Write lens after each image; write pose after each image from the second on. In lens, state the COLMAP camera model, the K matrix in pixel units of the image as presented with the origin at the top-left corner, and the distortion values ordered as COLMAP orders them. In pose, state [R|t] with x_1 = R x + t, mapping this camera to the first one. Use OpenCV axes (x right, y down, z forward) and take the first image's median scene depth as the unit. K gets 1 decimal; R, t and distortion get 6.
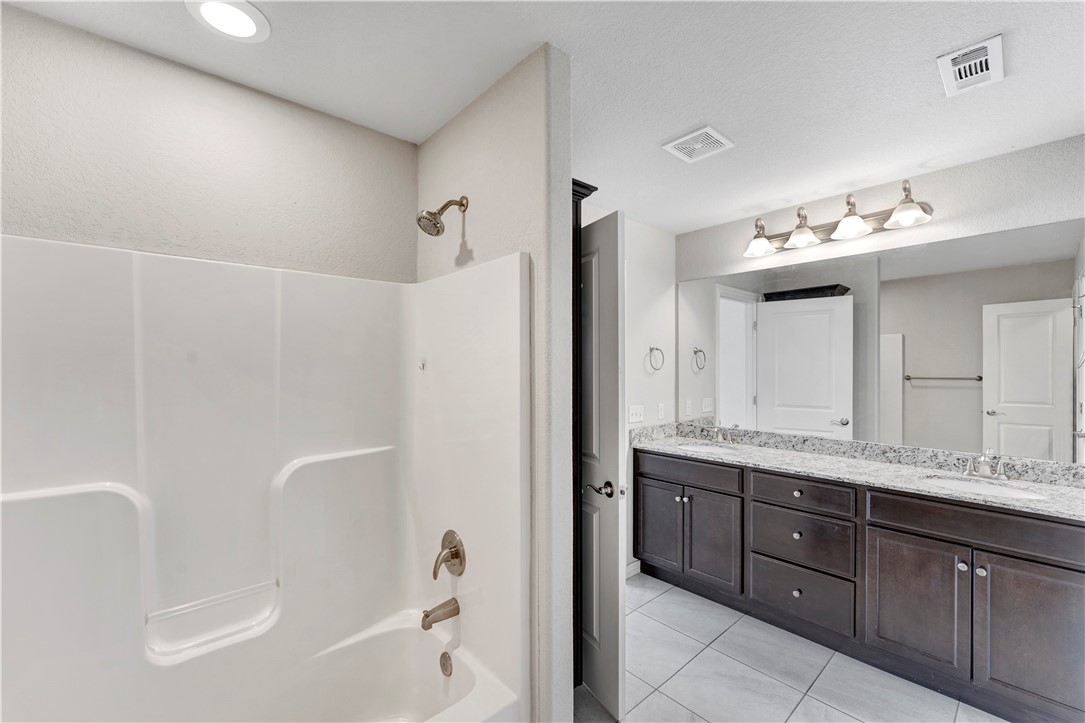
lens RADIAL K [[432.9, 0, 556.8], [0, 432.9, 373.9], [0, 0, 1]] dist [-0.000430, 0.000321]
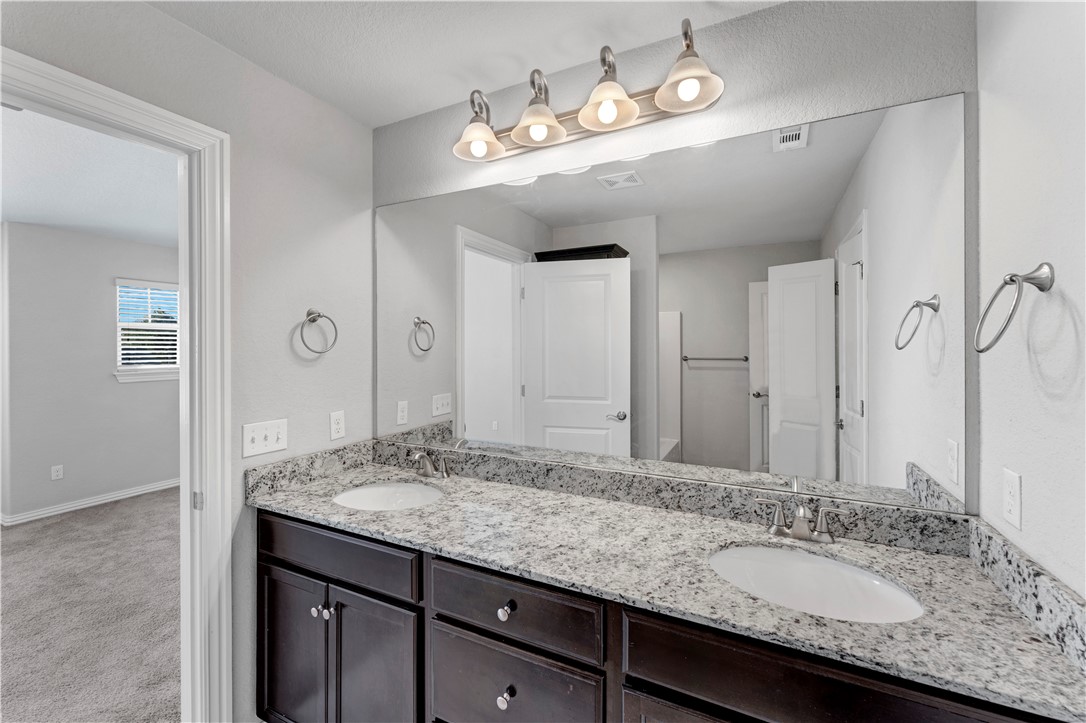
lens RADIAL K [[441.3, 0, 539.1], [0, 441.3, 359.4], [0, 0, 1]] dist [0.000202, -0.000078]
pose [[0.933830, -0.010583, 0.357560, 0.330263], [0.006098, 0.999888, 0.013669, -0.007548], [-0.357665, -0.010584, 0.933790, 0.419646]]
